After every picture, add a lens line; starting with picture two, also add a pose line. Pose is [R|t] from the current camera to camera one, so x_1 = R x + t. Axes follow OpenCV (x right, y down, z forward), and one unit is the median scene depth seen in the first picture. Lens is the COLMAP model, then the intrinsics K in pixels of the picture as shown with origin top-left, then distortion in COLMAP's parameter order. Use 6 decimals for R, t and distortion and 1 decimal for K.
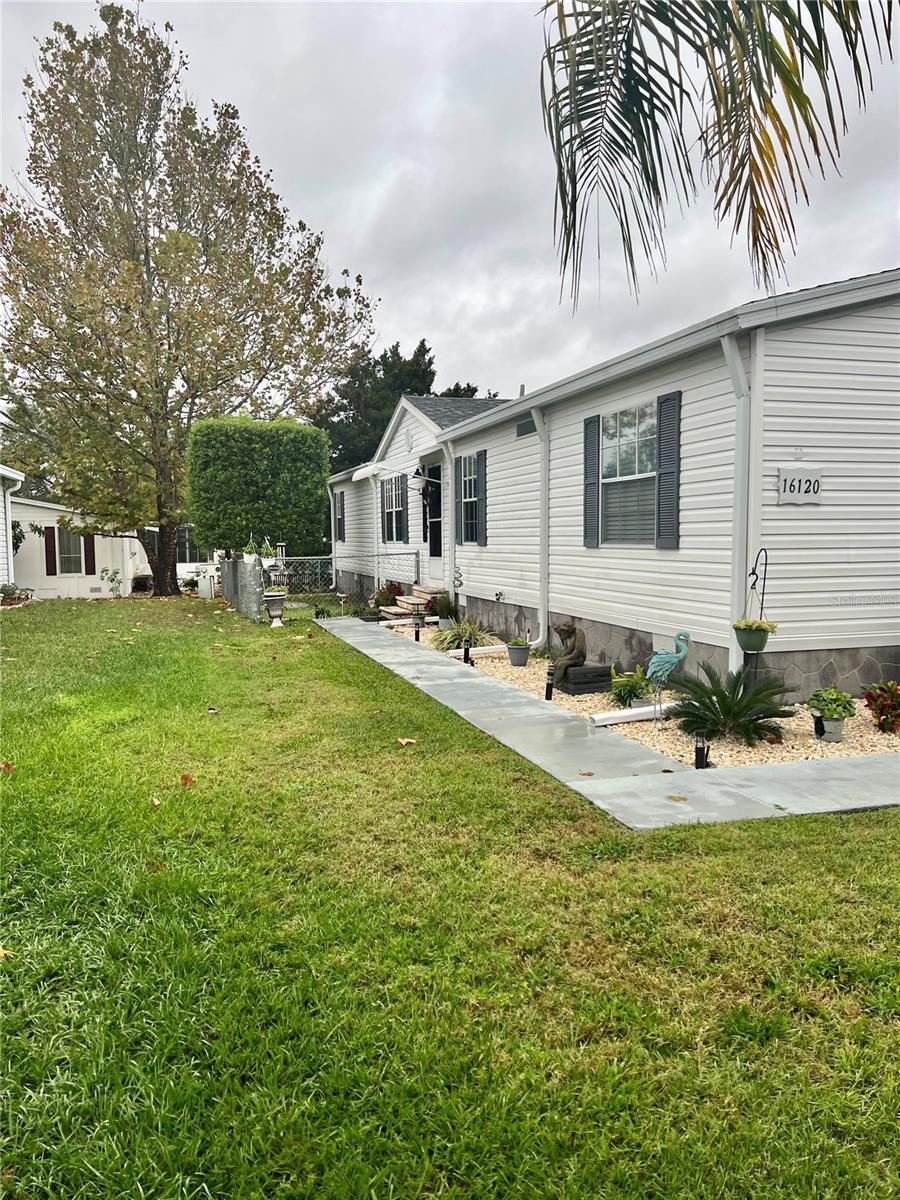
lens RADIAL K [[906.1, 0, 450.0], [0, 906.1, 600.0], [0, 0, 1]] dist [0.079574, 0.000298]
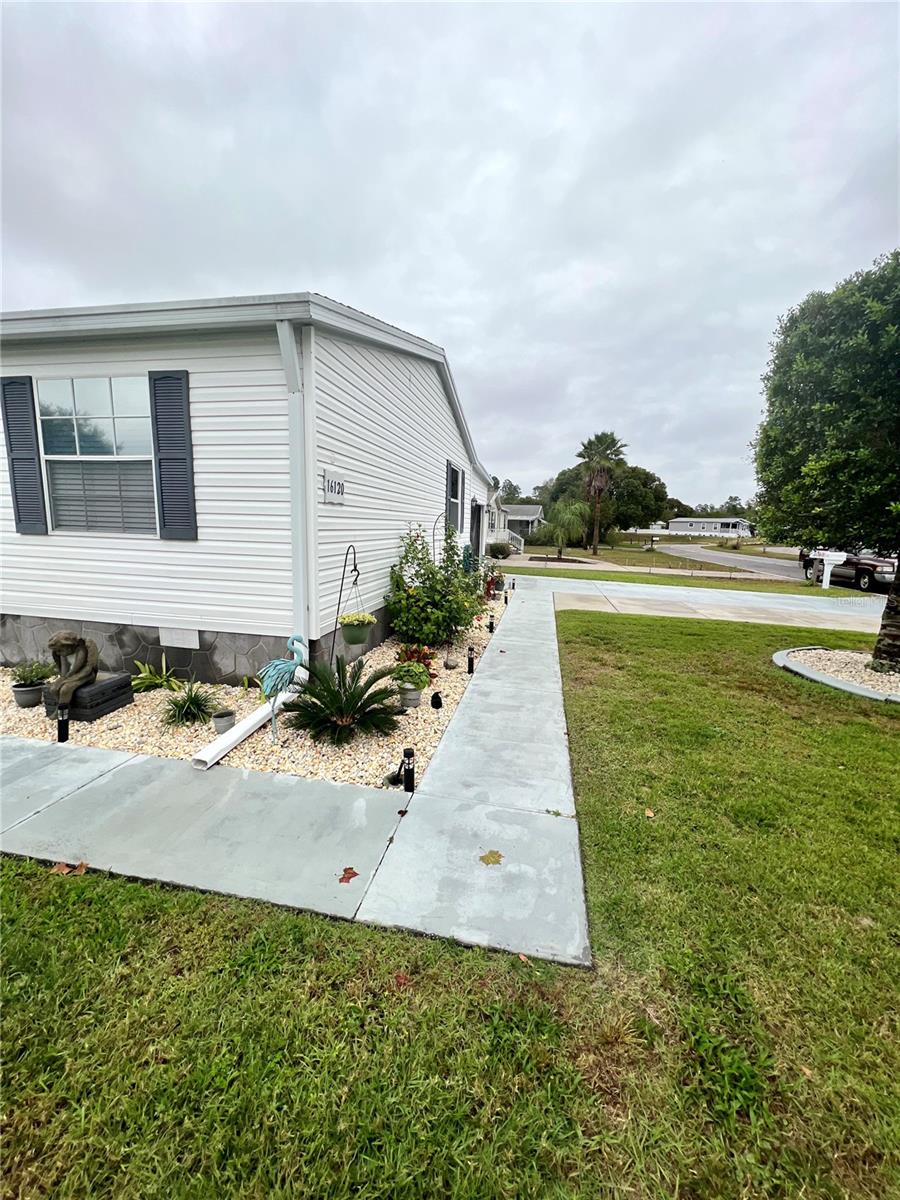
lens RADIAL K [[479.9, 0, 450.0], [0, 479.9, 600.0], [0, 0, 1]] dist [-0.000011, -0.000026]
pose [[0.465117, -0.117988, 0.877351, -0.082389], [0.030304, 0.992619, 0.117424, -0.045788], [-0.884730, -0.028028, 0.465260, 0.532096]]
